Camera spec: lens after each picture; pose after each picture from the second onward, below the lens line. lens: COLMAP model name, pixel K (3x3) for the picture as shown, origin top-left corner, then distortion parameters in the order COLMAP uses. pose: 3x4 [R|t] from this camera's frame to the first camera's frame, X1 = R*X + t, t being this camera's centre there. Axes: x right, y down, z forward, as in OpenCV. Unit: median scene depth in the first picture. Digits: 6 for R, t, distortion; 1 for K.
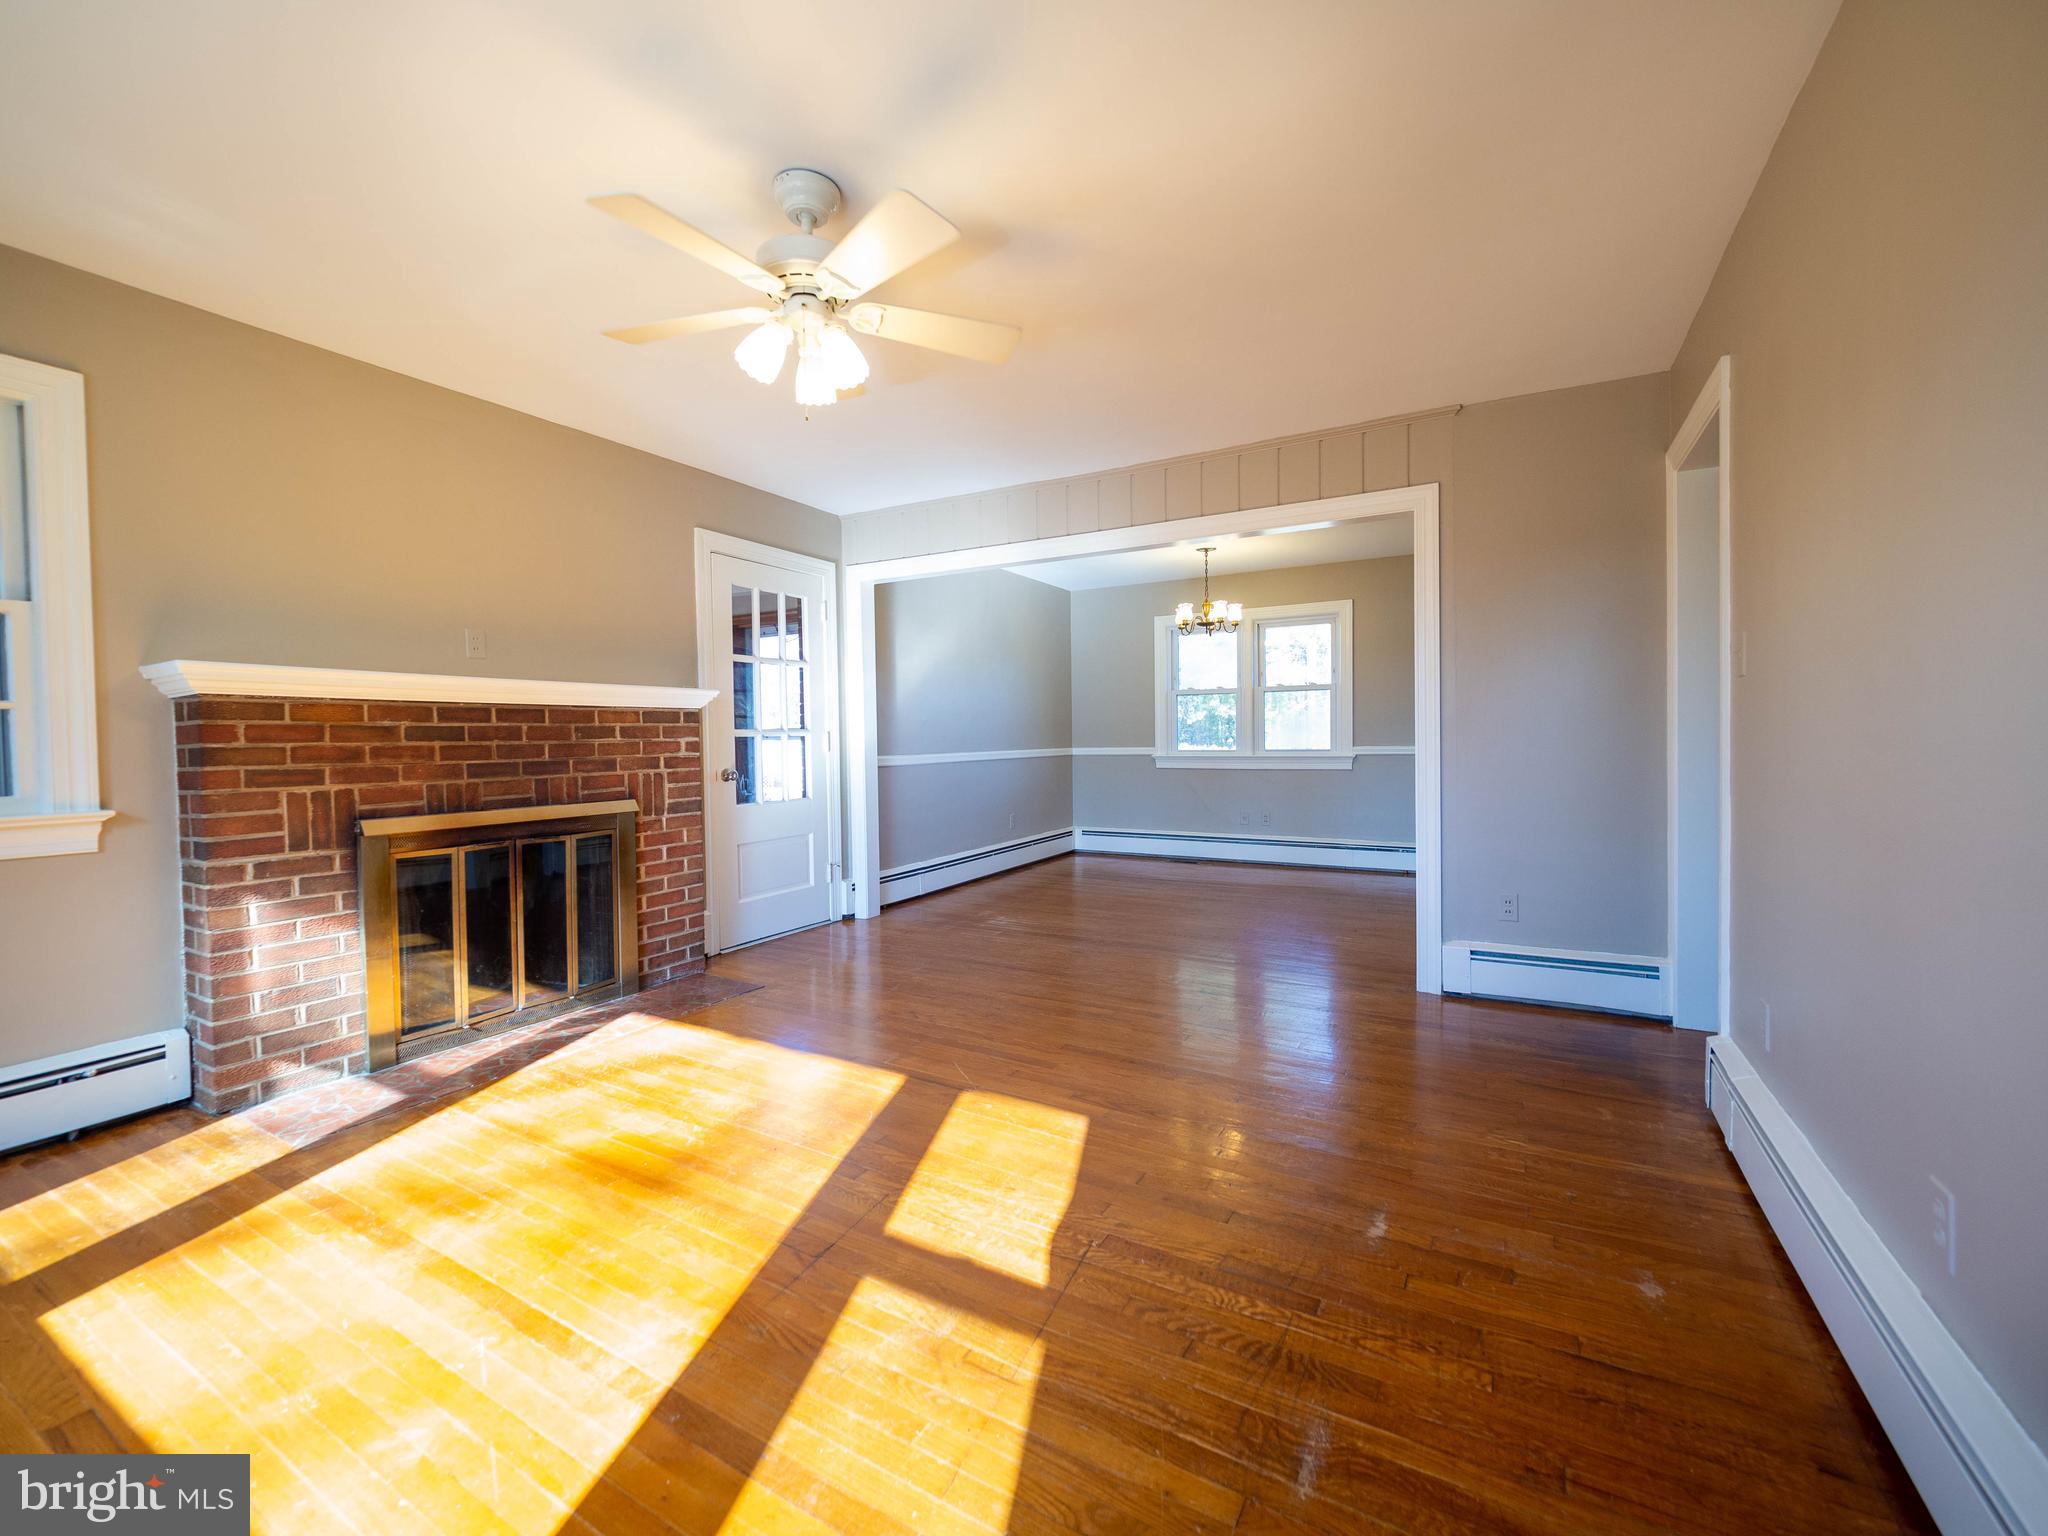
lens RADIAL K [[863.3, 0, 1029.1], [0, 863.3, 754.8], [0, 0, 1]] dist [0.004314, -0.007643]
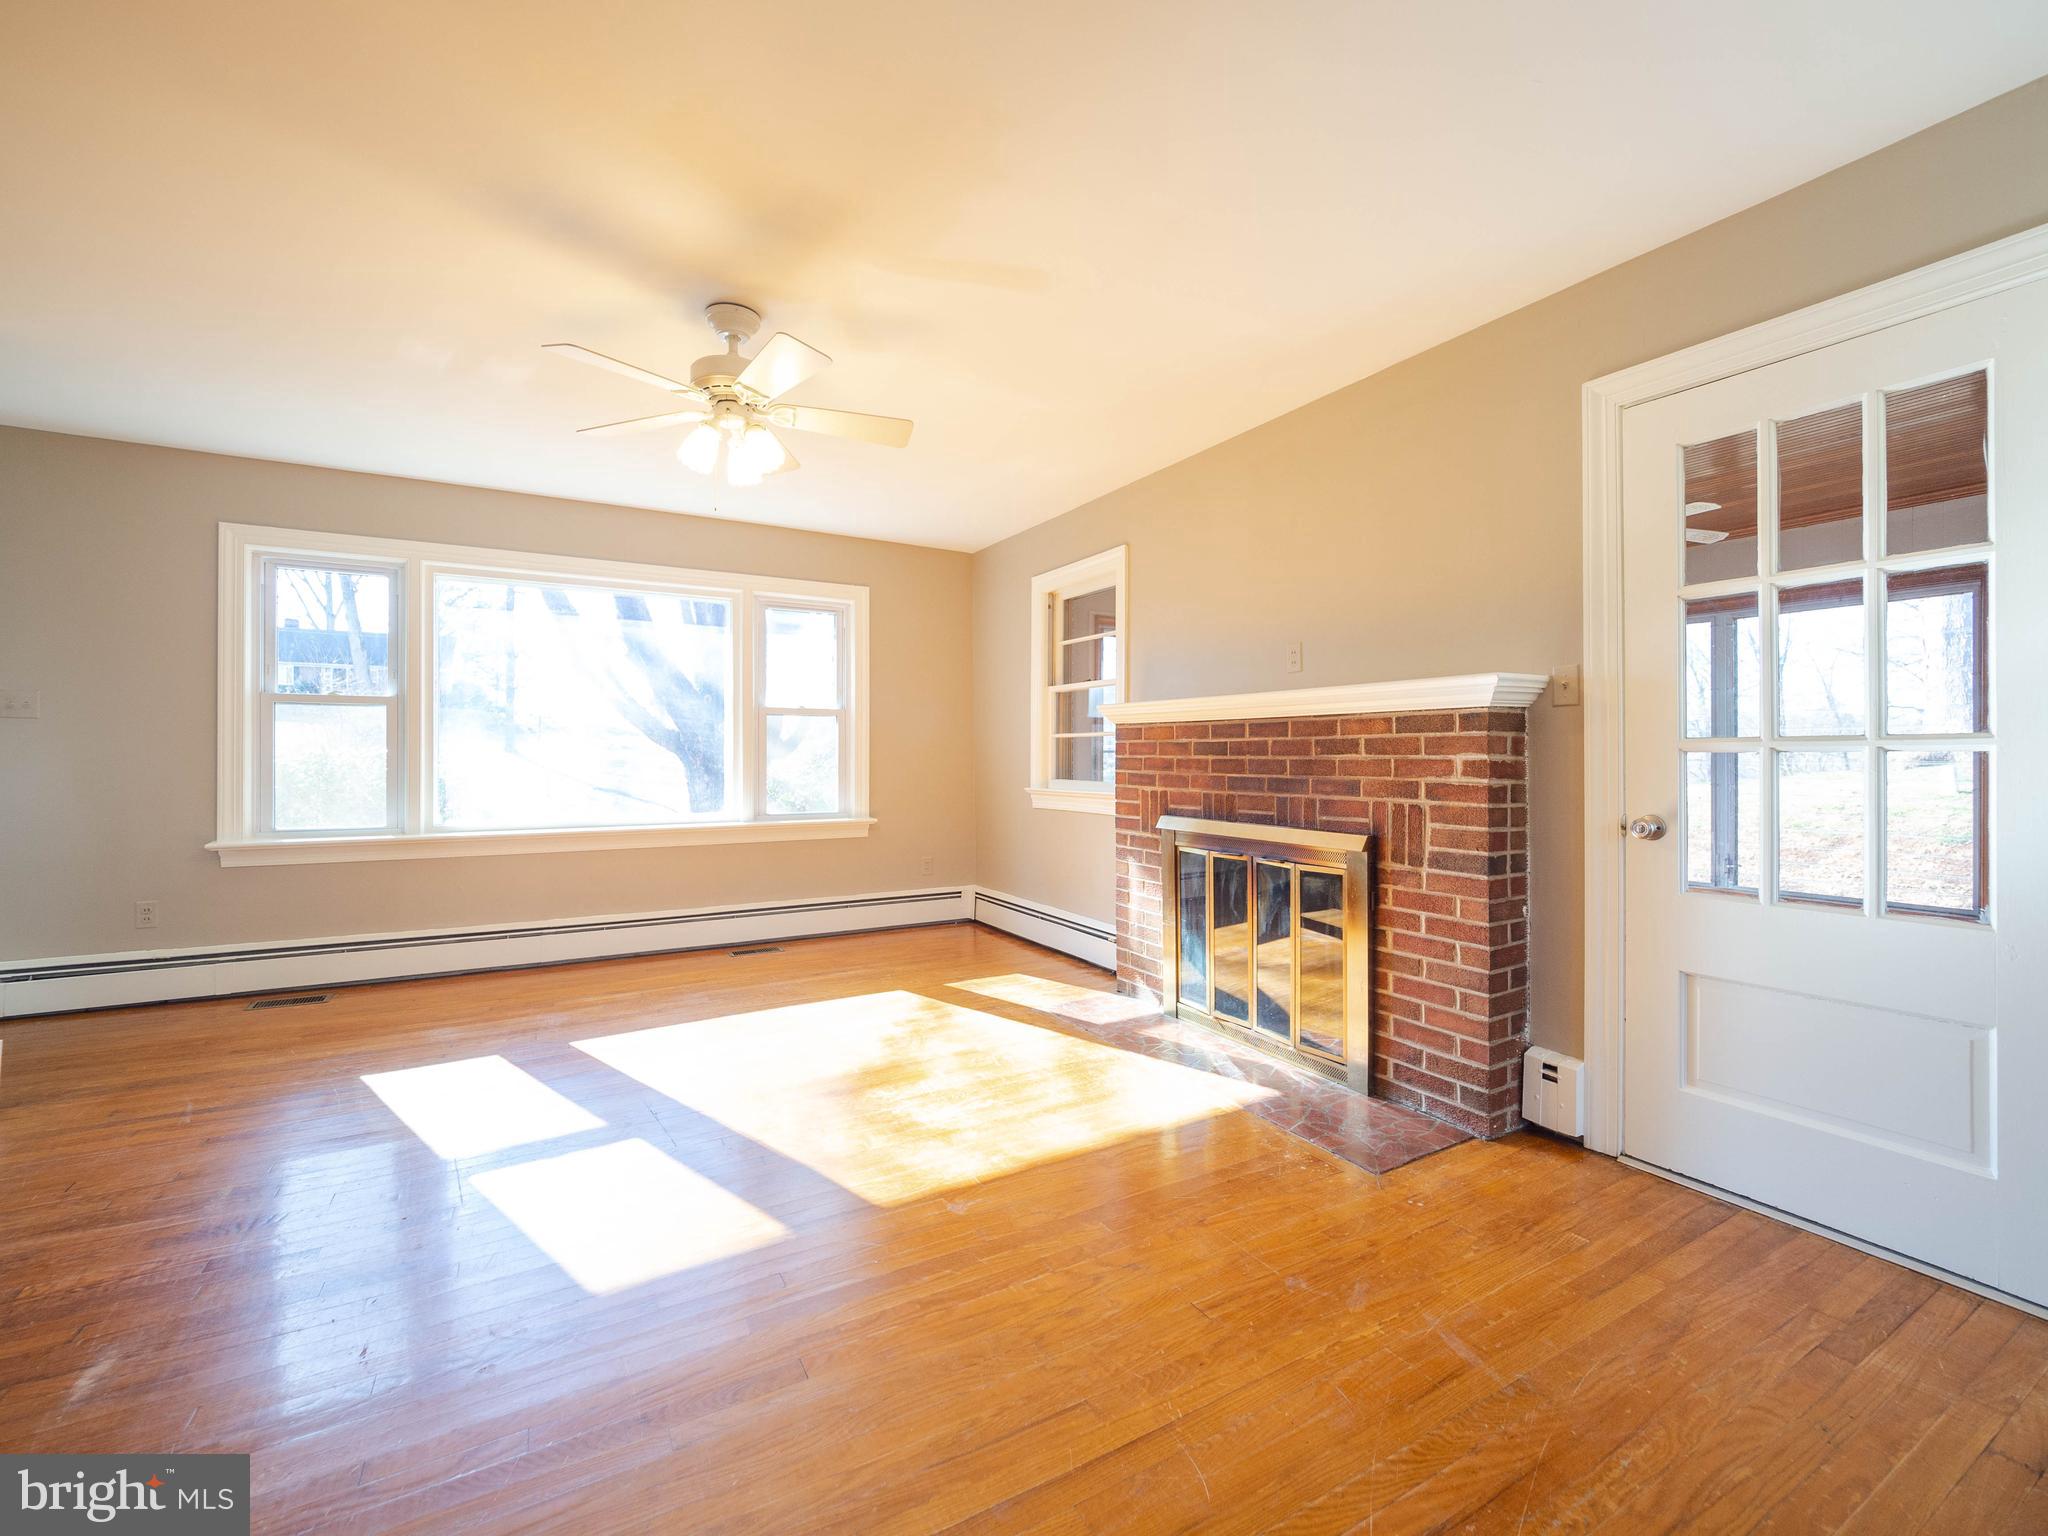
lens RADIAL K [[863.3, 0, 1029.1], [0, 863.3, 754.8], [0, 0, 1]] dist [0.004314, -0.007643]
pose [[-0.512588, 0.011171, -0.858562, 0.343836], [-0.014518, 0.999660, 0.021674, -0.031510], [0.858512, 0.023574, -0.512251, 1.166134]]
